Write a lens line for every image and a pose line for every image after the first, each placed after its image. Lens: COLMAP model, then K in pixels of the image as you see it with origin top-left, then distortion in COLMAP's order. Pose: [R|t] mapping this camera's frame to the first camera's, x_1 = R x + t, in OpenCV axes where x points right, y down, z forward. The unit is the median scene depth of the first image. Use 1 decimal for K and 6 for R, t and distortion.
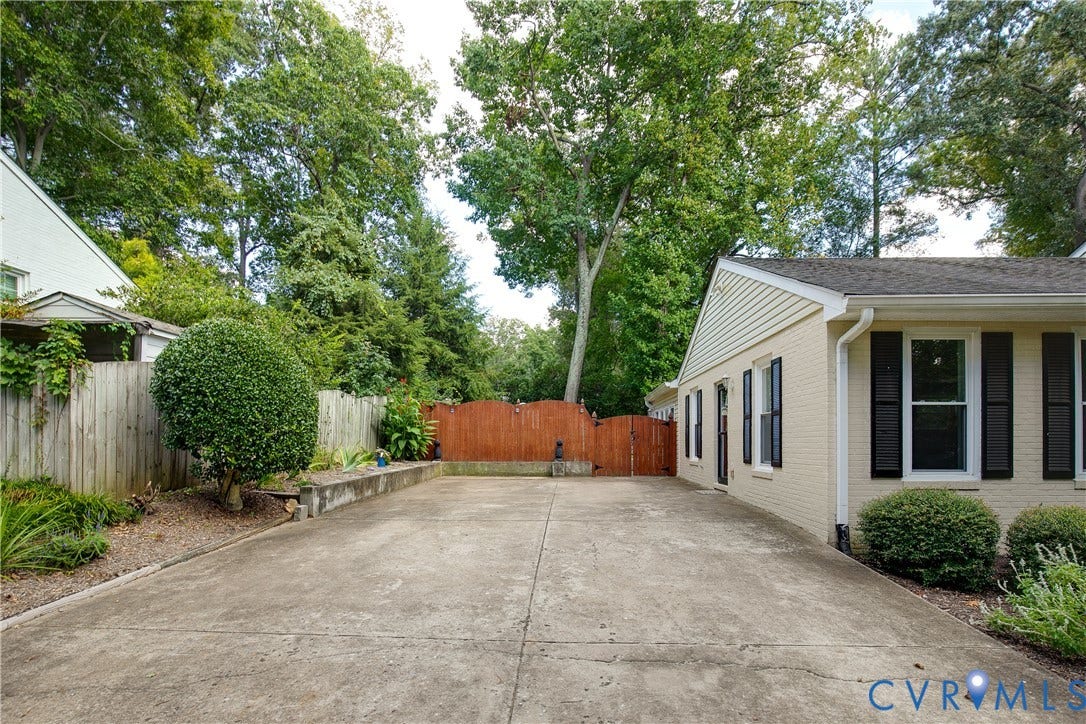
lens RADIAL K [[518.3, 0, 558.9], [0, 518.3, 424.5], [0, 0, 1]] dist [-0.017785, -0.000030]
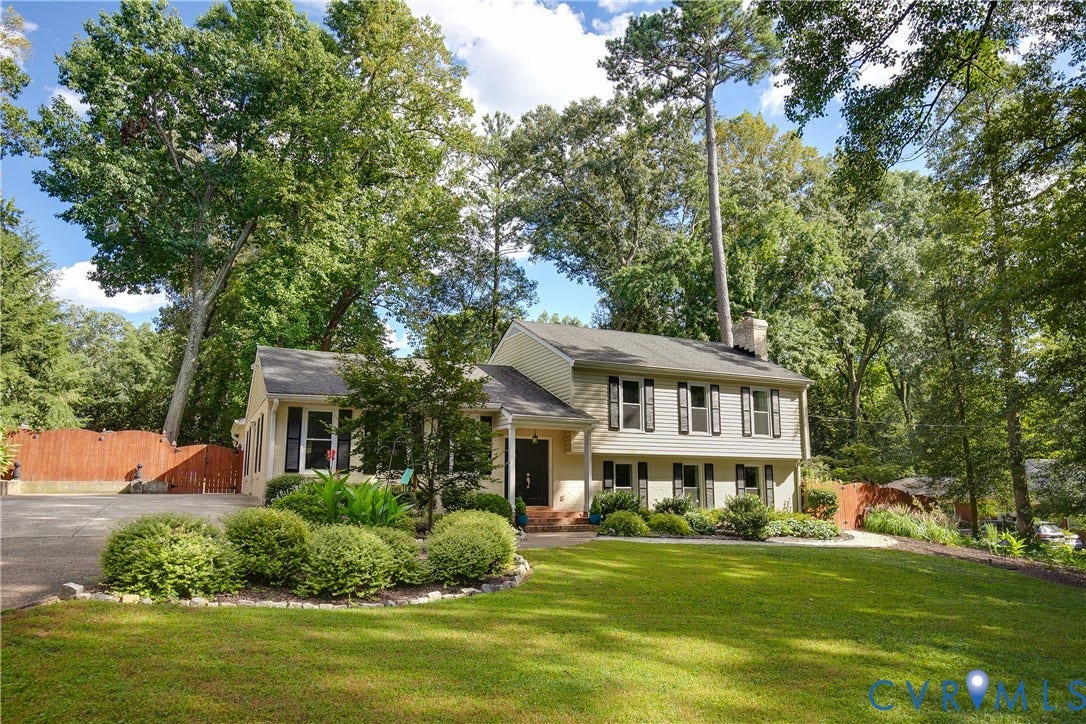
lens RADIAL K [[709.5, 0, 534.7], [0, 709.5, 352.0], [0, 0, 1]] dist [0.006766, 0.012239]
pose [[0.892325, 0.086352, 0.443058, 0.031239], [-0.013652, 0.986245, -0.164725, 0.016923], [-0.451188, 0.140940, 0.881229, -0.456174]]
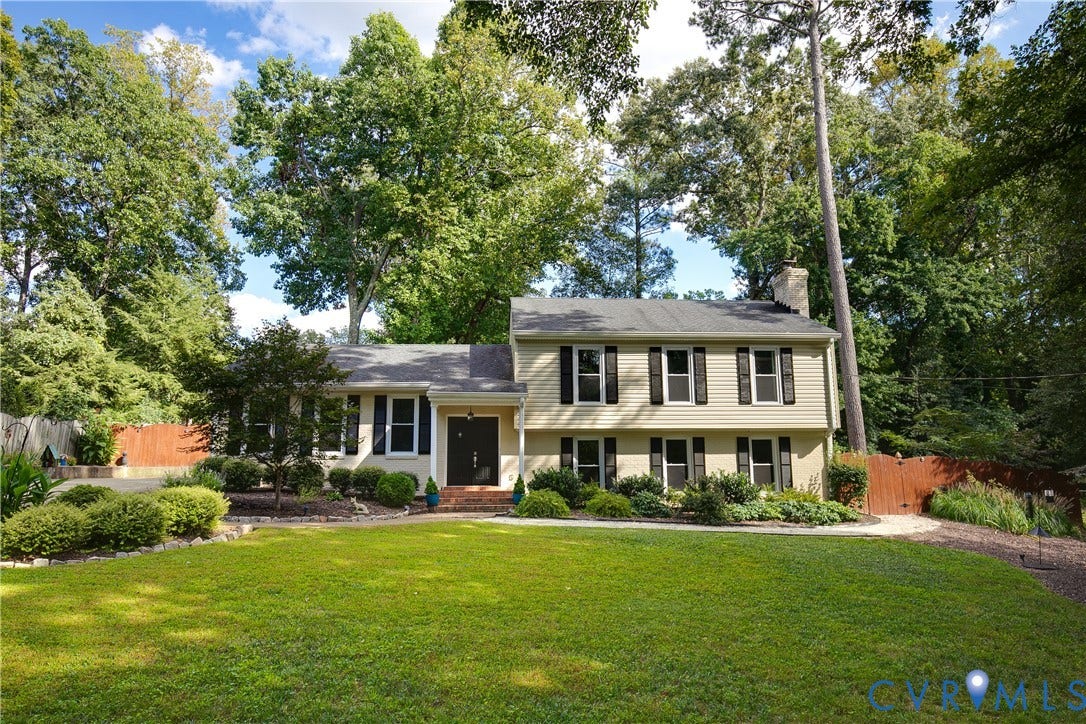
lens RADIAL K [[676.2, 0, 557.5], [0, 676.2, 345.4], [0, 0, 1]] dist [0.007923, -0.005845]
pose [[0.994586, 0.010579, 0.103380, 0.363707], [0.006331, 0.986789, -0.161886, 0.024684], [-0.103727, 0.161664, 0.981379, -0.480281]]
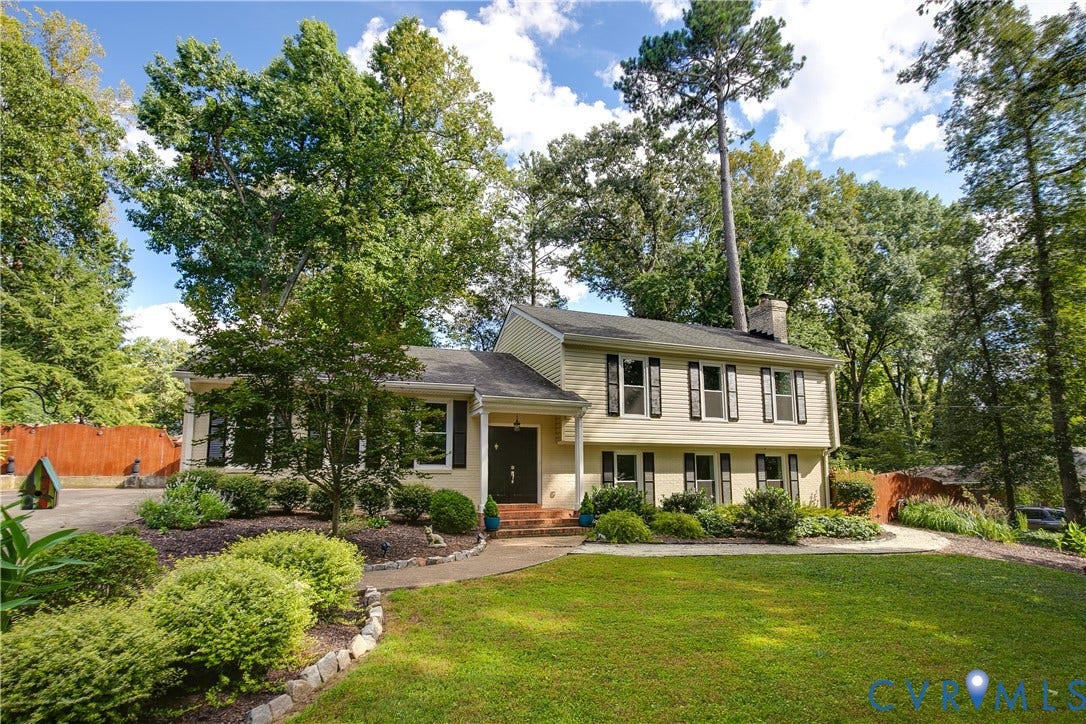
lens RADIAL K [[541.4, 0, 545.0], [0, 541.4, 388.5], [0, 0, 1]] dist [-0.018968, 0.001476]
pose [[0.927102, 0.056149, 0.370579, 0.199981], [-0.005205, 0.990549, -0.137061, 0.017293], [-0.374773, 0.125141, 0.918632, -0.259647]]
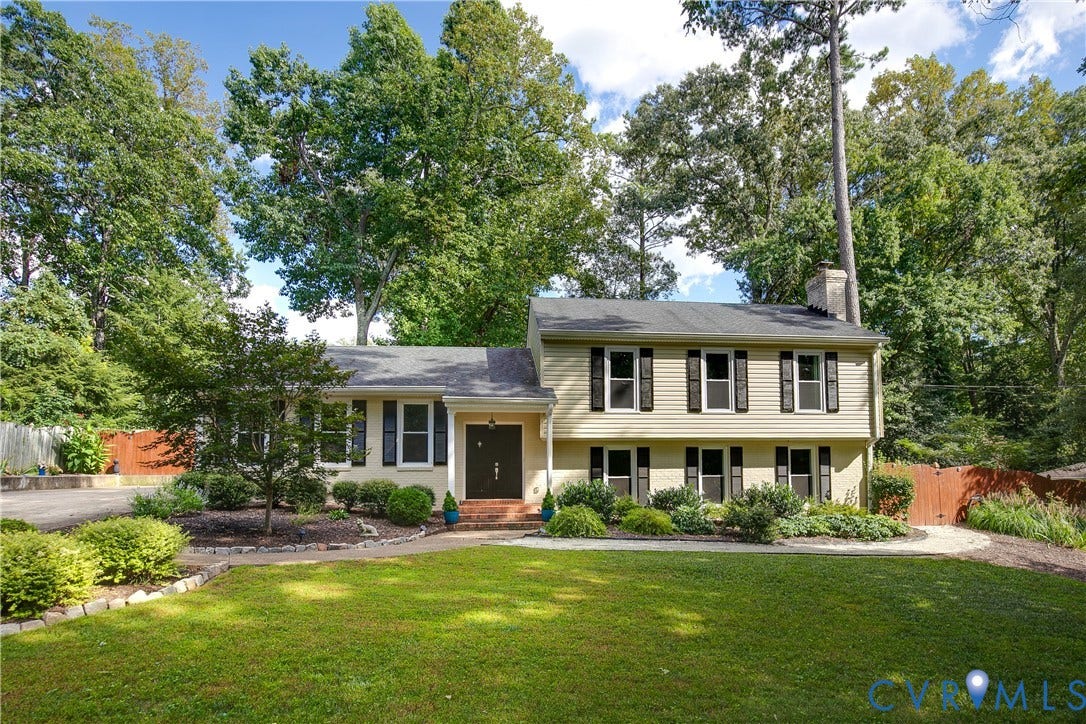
lens RADIAL K [[605.2, 0, 588.4], [0, 605.2, 422.5], [0, 0, 1]] dist [-0.015504, 0.005594]
pose [[0.986422, 0.002869, 0.164205, 0.345233], [0.006944, 0.998225, -0.059153, 0.016134], [-0.164083, 0.059490, 0.984651, -0.352814]]
